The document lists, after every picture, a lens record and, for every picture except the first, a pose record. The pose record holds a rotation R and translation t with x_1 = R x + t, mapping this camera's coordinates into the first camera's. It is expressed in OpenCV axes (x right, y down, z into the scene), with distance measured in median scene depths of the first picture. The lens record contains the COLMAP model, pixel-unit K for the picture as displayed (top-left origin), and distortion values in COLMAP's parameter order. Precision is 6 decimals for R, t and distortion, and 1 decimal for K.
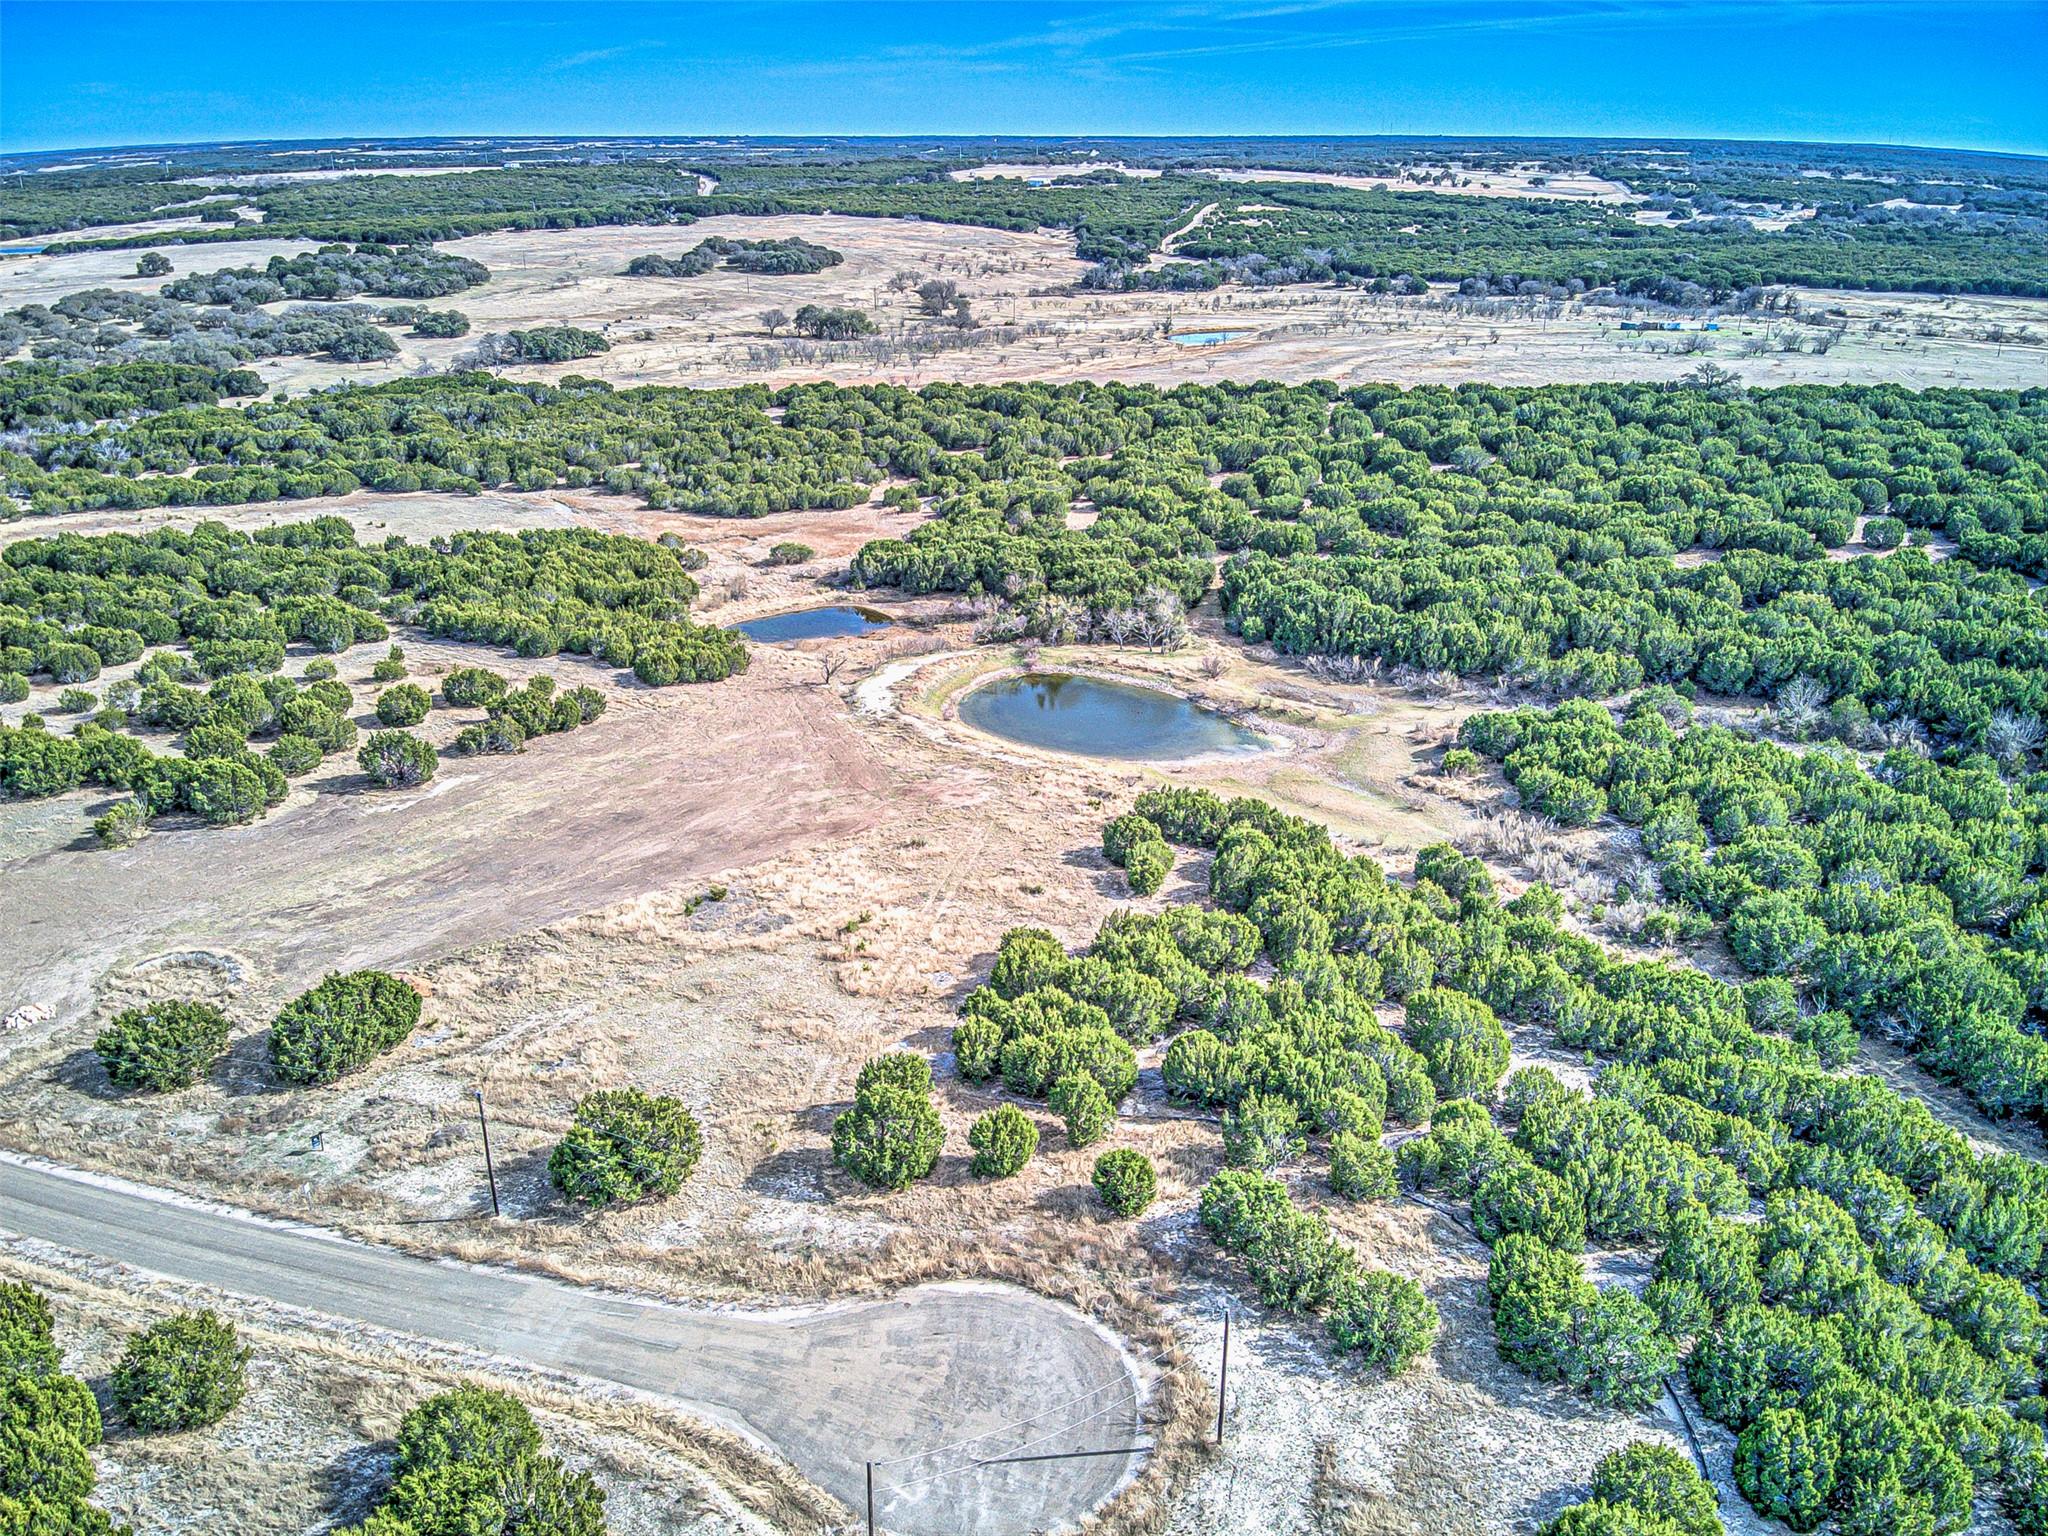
lens RADIAL K [[1488.6, 0, 1022.8], [0, 1488.6, 777.4], [0, 0, 1]] dist [0.093644, -0.190390]
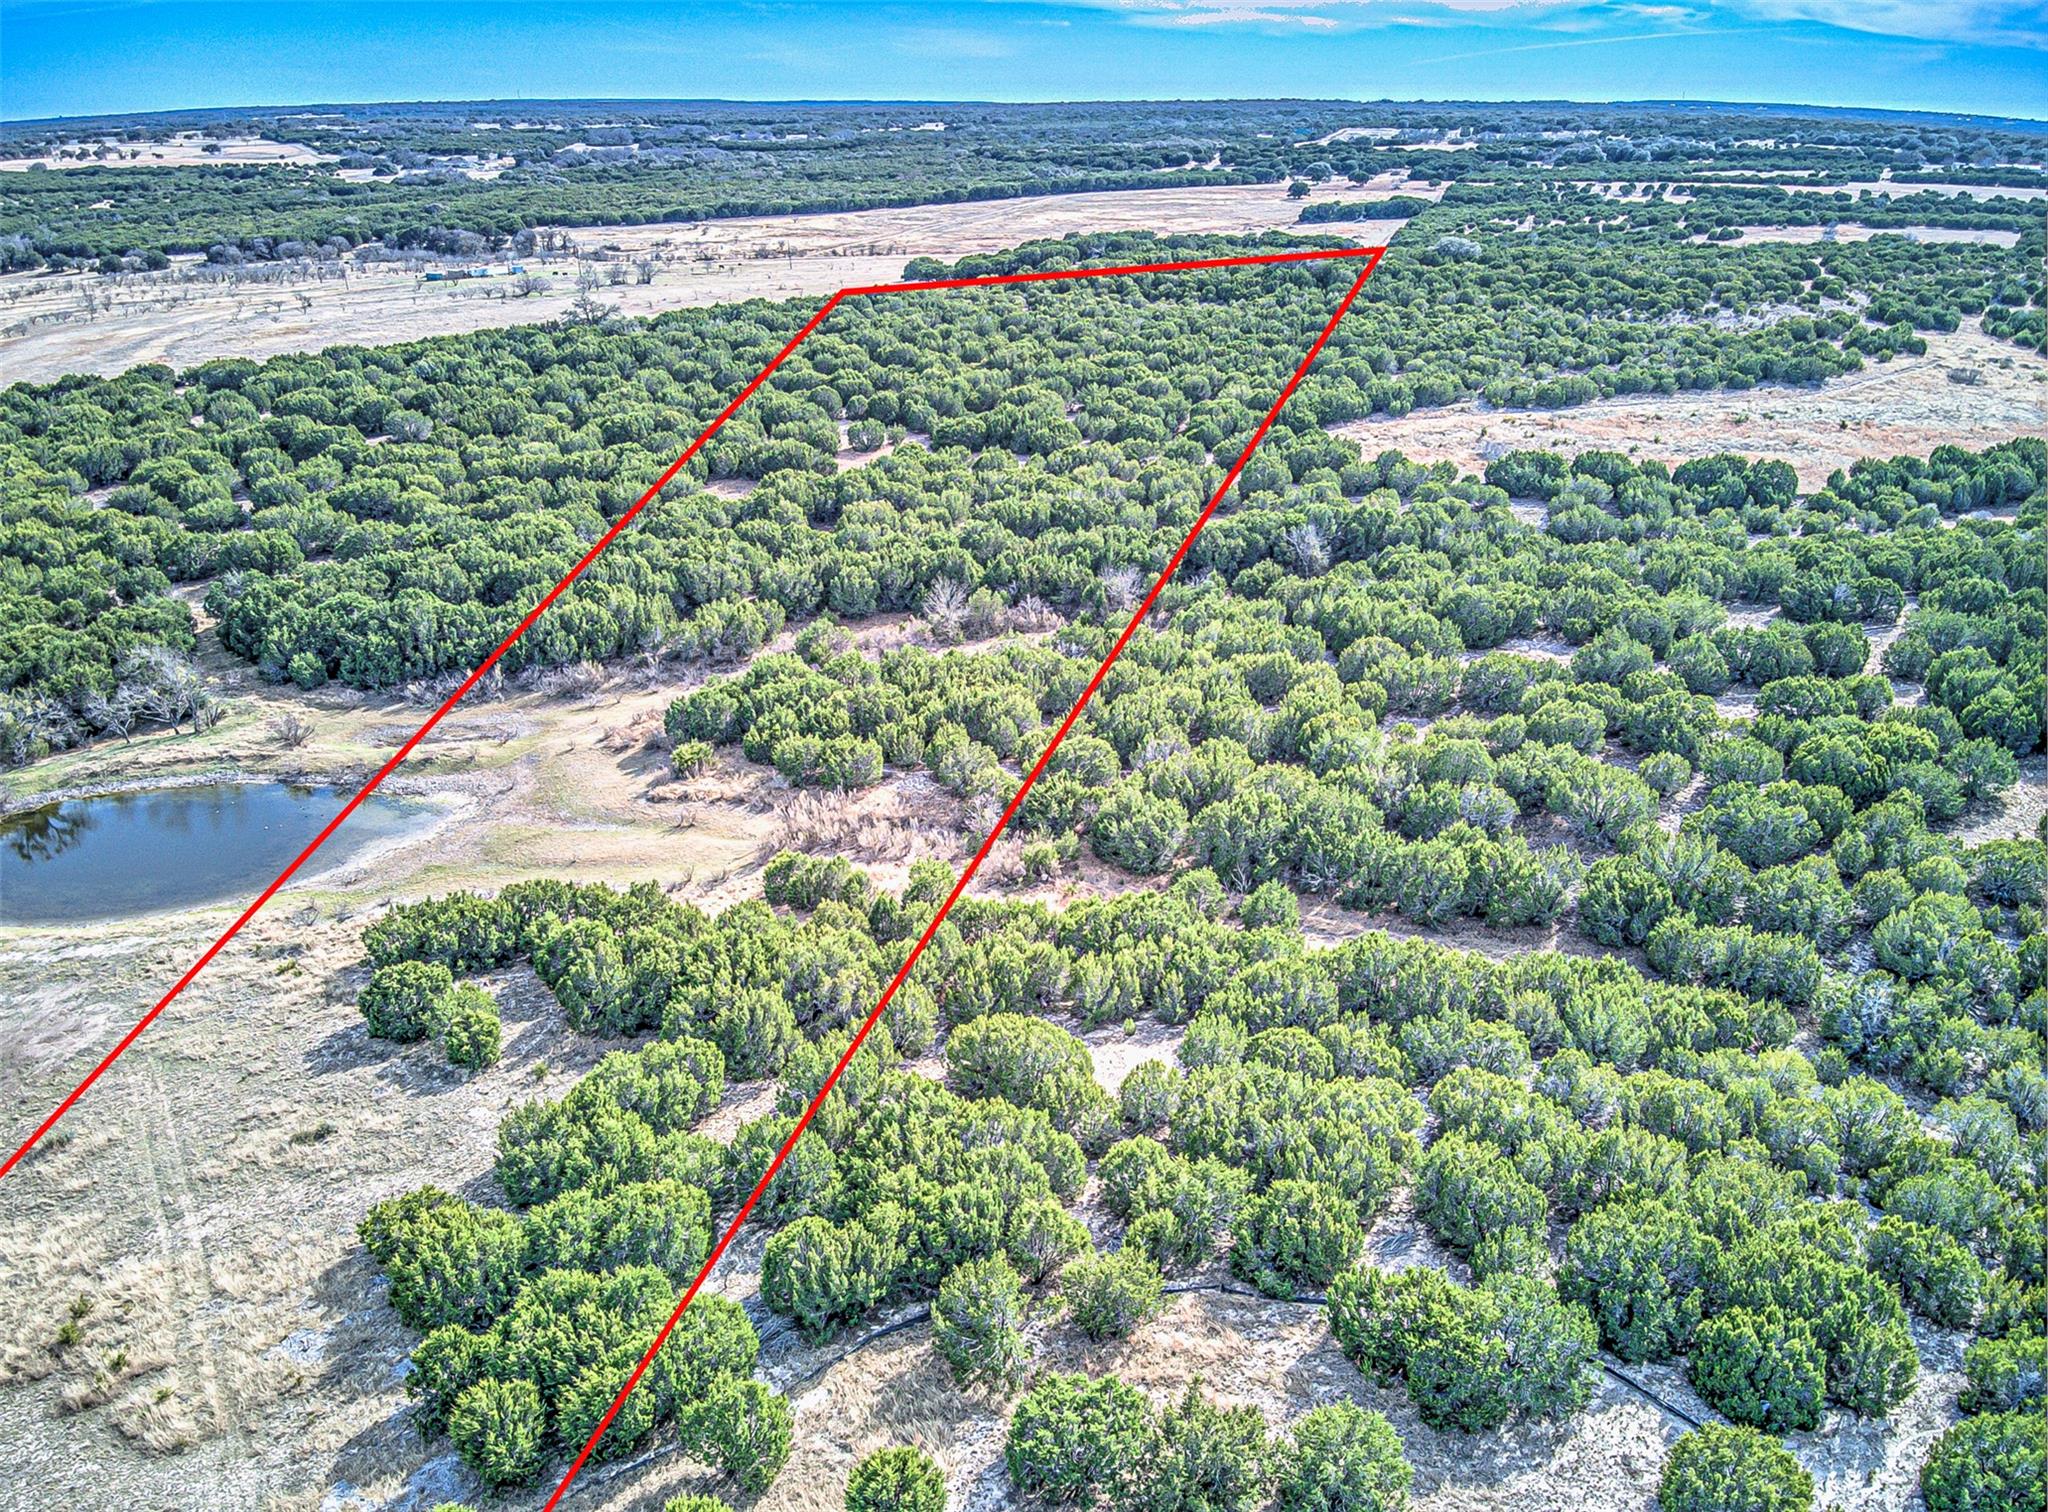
lens RADIAL K [[1492.0, 0, 1014.9], [0, 1492.0, 800.2], [0, 0, 1]] dist [0.094886, -0.183894]
pose [[0.706906, -0.302353, 0.639426, -0.033766], [0.282721, 0.949456, 0.136393, -0.013836], [-0.648346, 0.084362, 0.756658, 0.068600]]
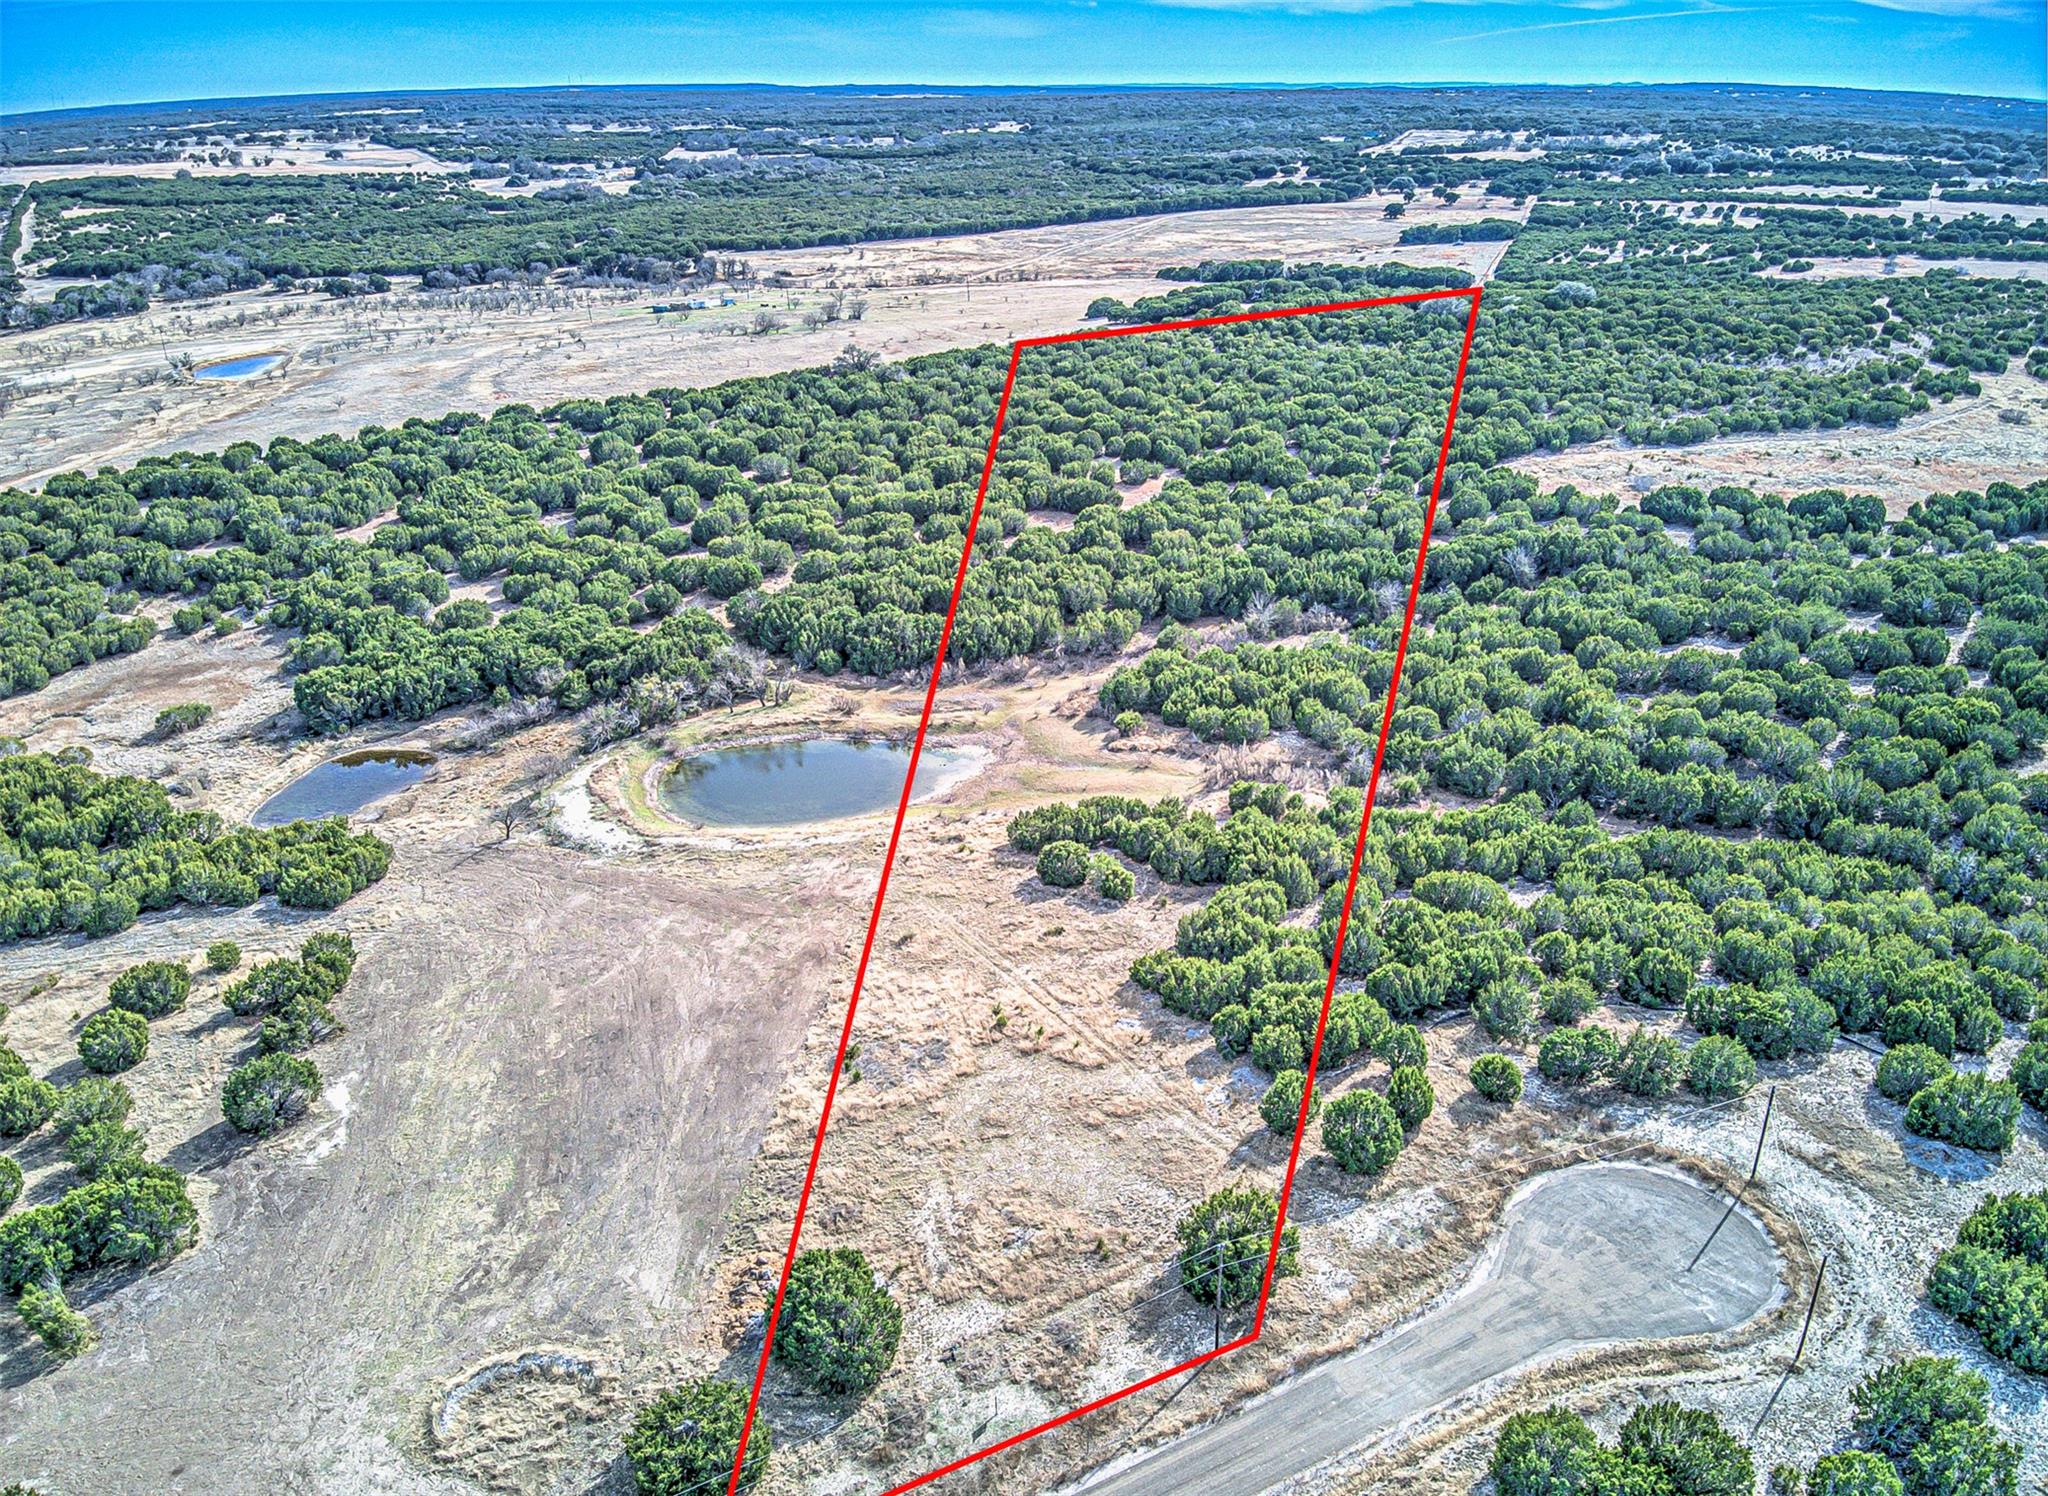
lens RADIAL K [[1490.6, 0, 1025.2], [0, 1490.6, 775.0], [0, 0, 1]] dist [0.089948, -0.185463]
pose [[0.718364, -0.299950, 0.627681, -0.148851], [0.283329, 0.950197, 0.129809, -0.041173], [-0.635357, 0.084590, 0.767572, 0.034982]]
